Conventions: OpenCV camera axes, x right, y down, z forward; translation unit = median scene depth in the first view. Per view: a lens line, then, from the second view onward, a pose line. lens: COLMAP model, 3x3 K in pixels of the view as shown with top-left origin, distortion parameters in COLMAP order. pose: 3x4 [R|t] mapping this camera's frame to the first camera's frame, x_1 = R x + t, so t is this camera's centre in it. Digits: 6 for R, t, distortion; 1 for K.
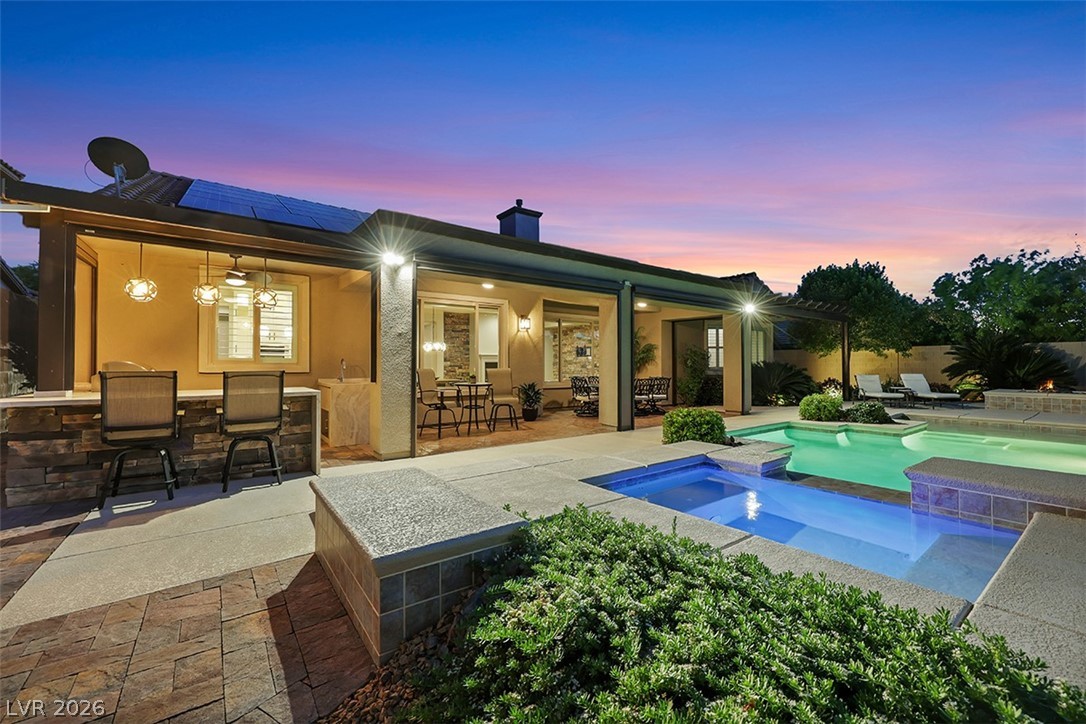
lens RADIAL K [[443.4, 0, 535.2], [0, 443.4, 359.6], [0, 0, 1]] dist [0.003626, 0.000244]
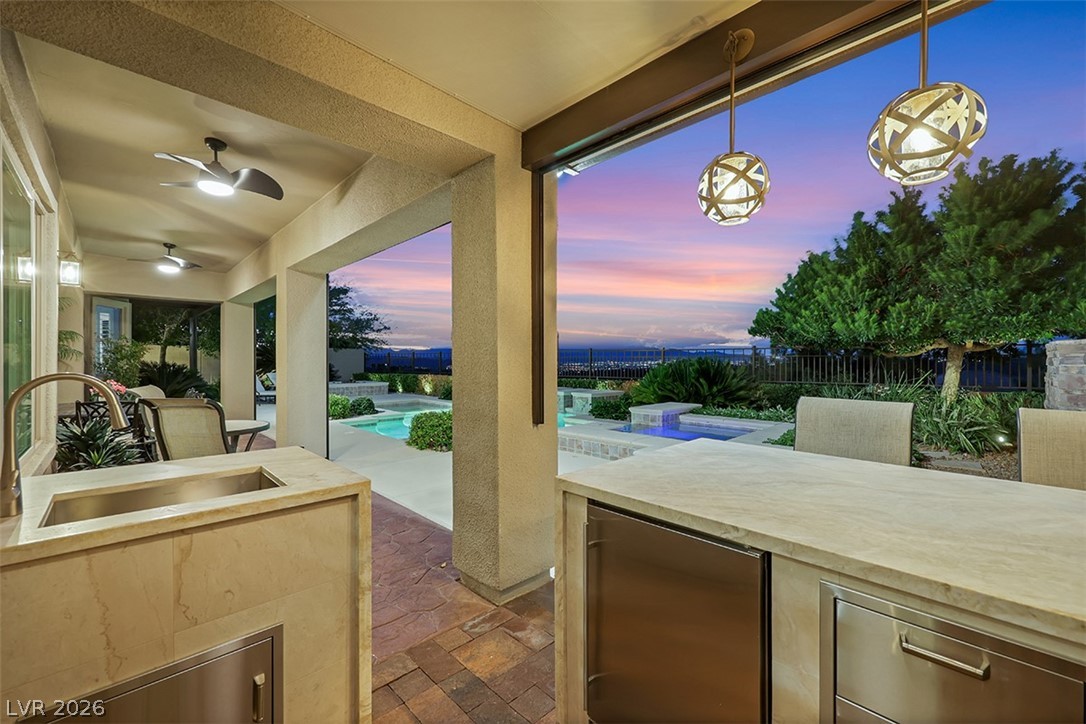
lens RADIAL K [[443.4, 0, 548.0], [0, 443.4, 352.9], [0, 0, 1]] dist [0.003626, 0.000244]
pose [[-0.154035, 0.016762, 0.987923, -0.692181], [-0.013627, 0.999725, -0.019087, -0.011657], [-0.987971, -0.016402, -0.153764, 0.916596]]
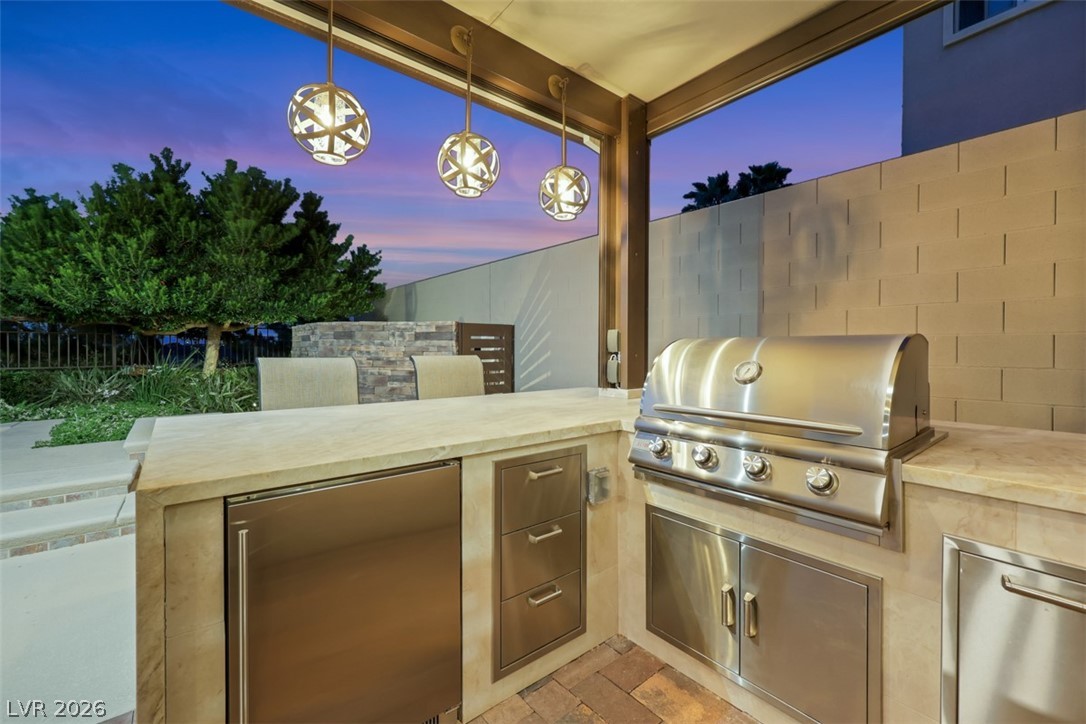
lens RADIAL K [[443.4, 0, 543.5], [0, 443.4, 362.0], [0, 0, 1]] dist [0.003626, 0.000244]
pose [[-0.997374, 0.001963, -0.072392, -0.563386], [0.000558, 0.999811, 0.019430, 0.010677], [0.072417, 0.019338, -0.997187, 1.011673]]
